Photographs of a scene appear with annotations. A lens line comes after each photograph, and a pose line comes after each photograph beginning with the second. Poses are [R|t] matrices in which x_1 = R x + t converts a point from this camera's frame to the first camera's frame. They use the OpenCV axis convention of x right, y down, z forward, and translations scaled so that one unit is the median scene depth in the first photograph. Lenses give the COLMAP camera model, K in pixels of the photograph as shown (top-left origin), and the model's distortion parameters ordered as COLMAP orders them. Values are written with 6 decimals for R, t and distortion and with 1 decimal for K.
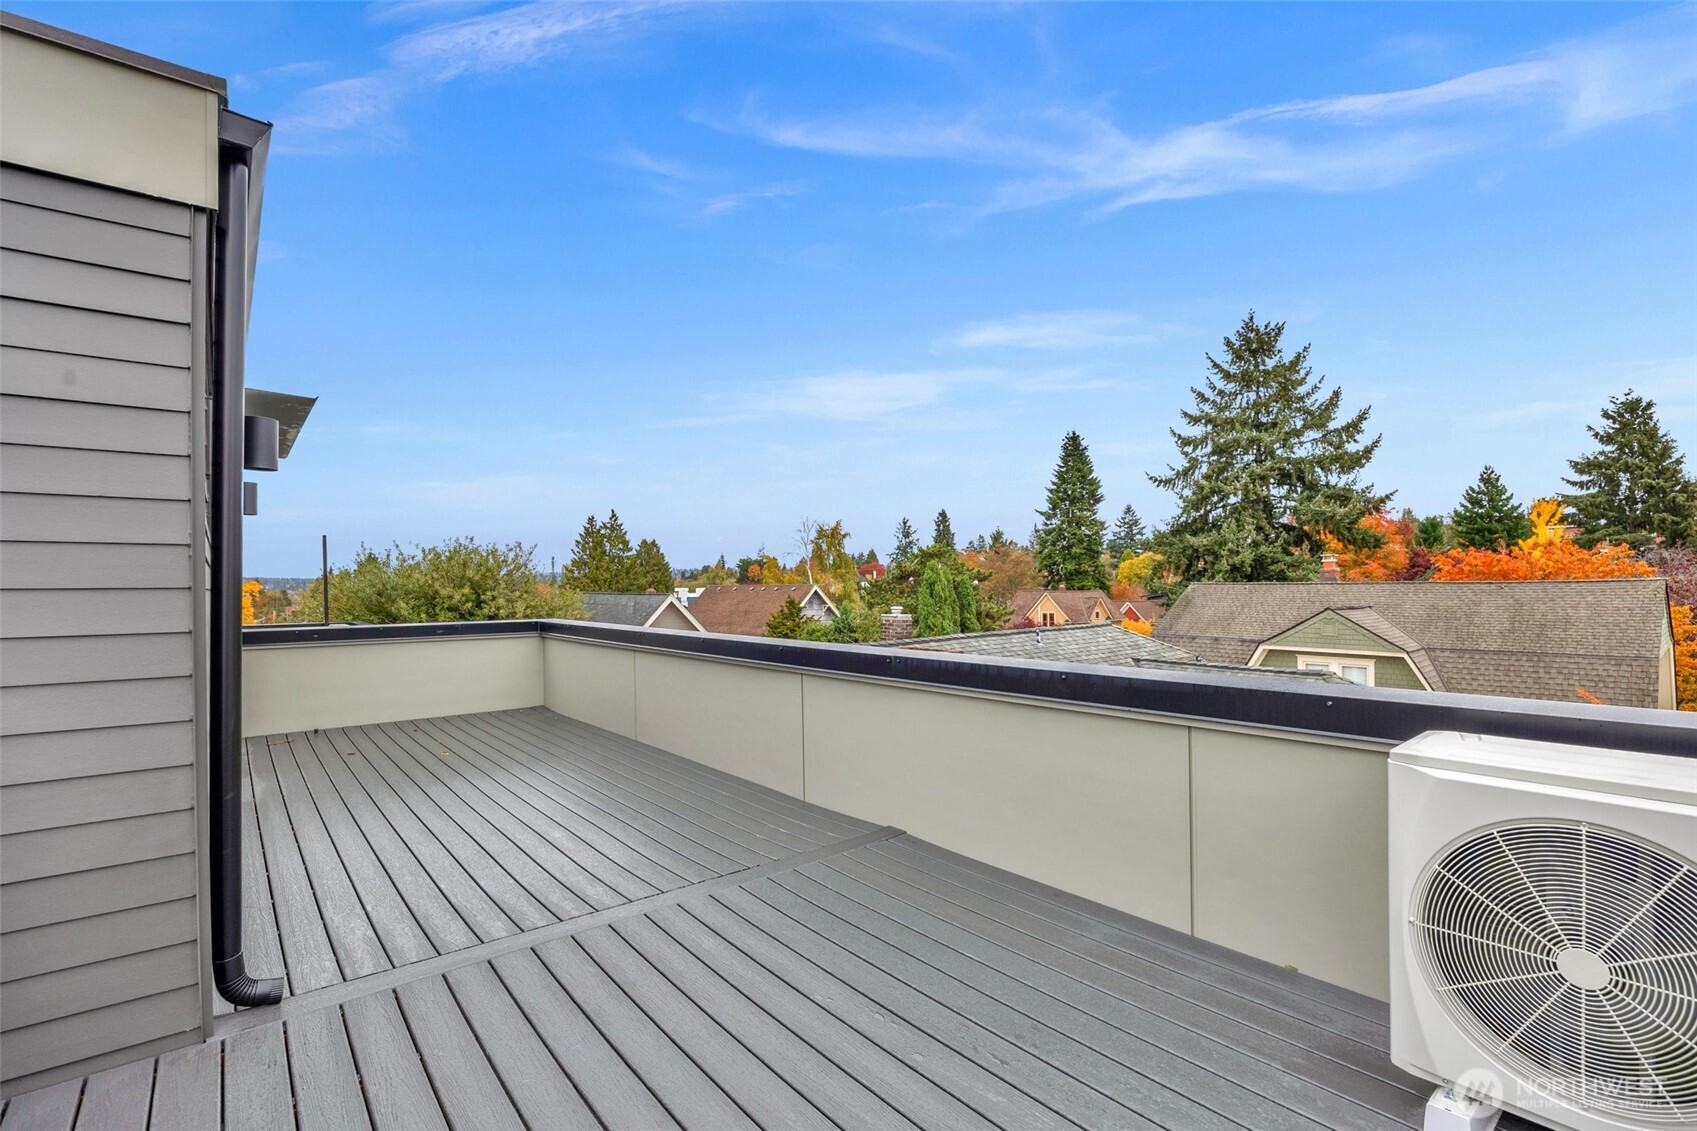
lens RADIAL K [[774.6, 0, 848.5], [0, 774.6, 565.5], [0, 0, 1]] dist [-0.000251, -0.000182]
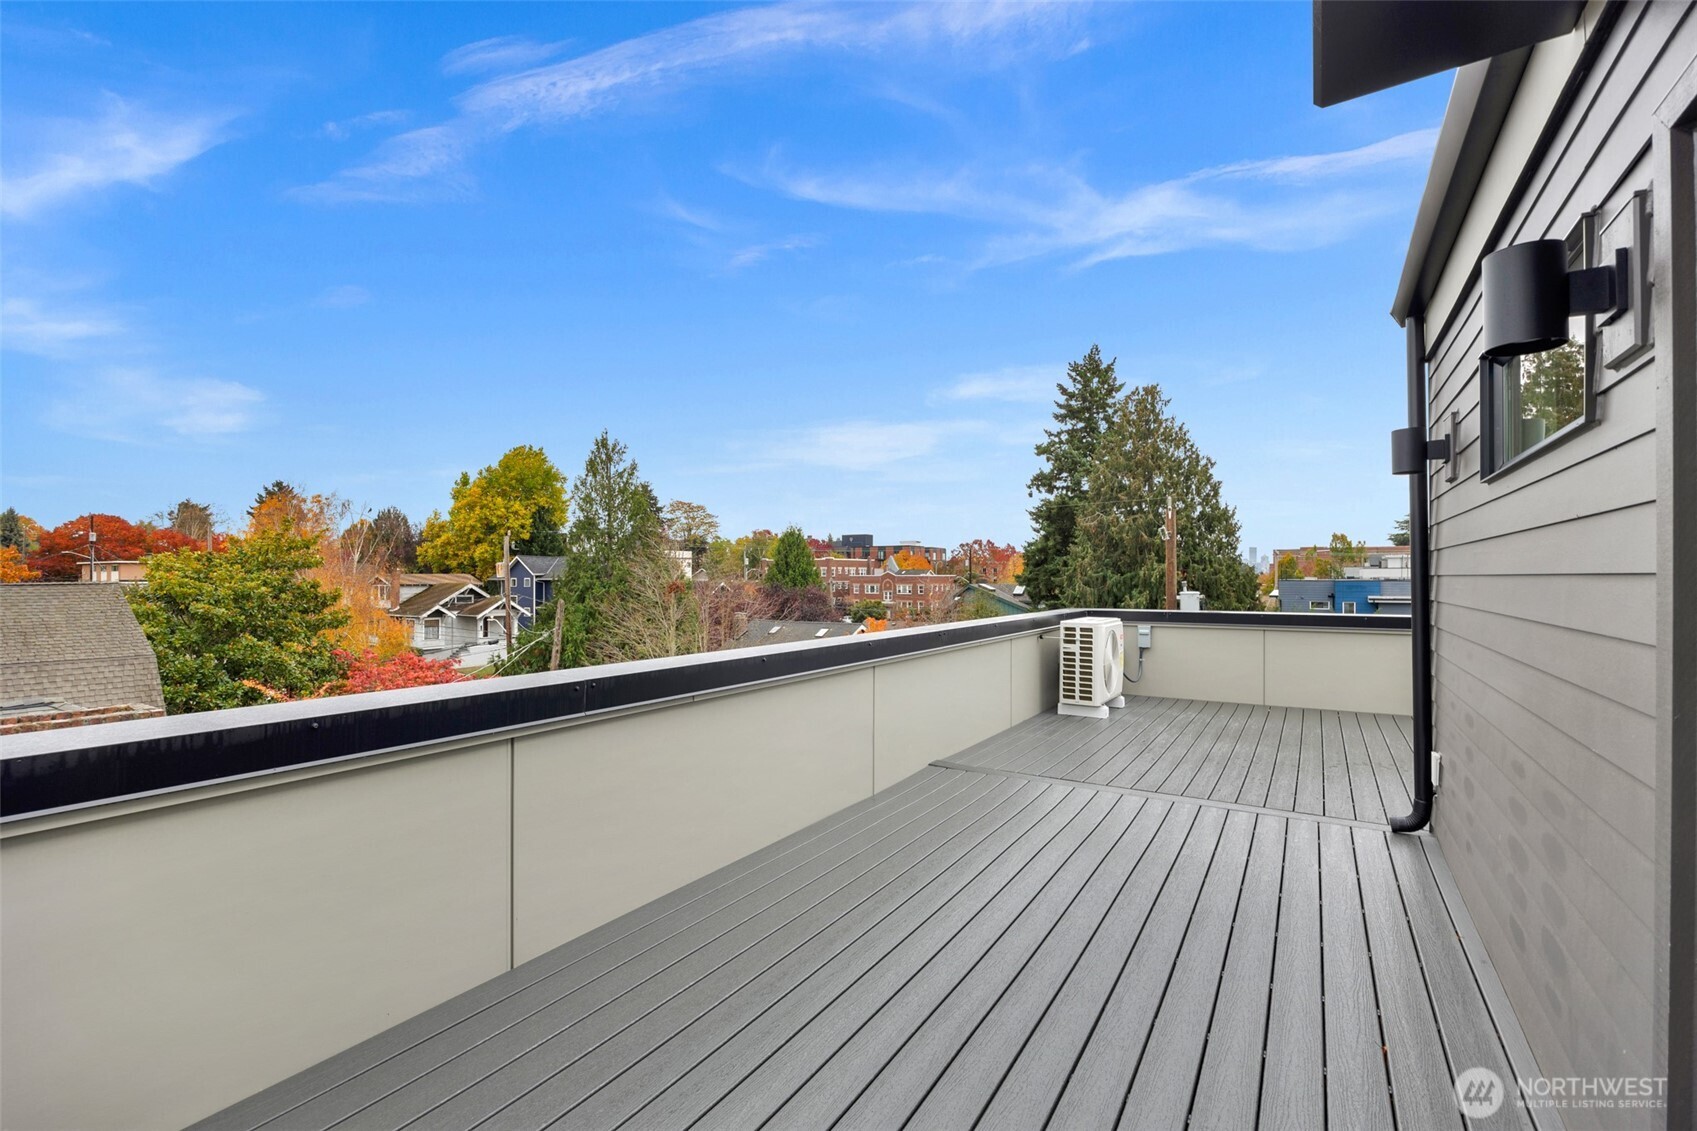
lens RADIAL K [[774.6, 0, 848.5], [0, 774.6, 565.5], [0, 0, 1]] dist [-0.000251, -0.000182]
pose [[-0.339127, 0.029034, 0.940292, -0.720951], [-0.018990, 0.999109, -0.037699, 0.036027], [-0.940549, -0.030641, -0.338274, 1.006062]]
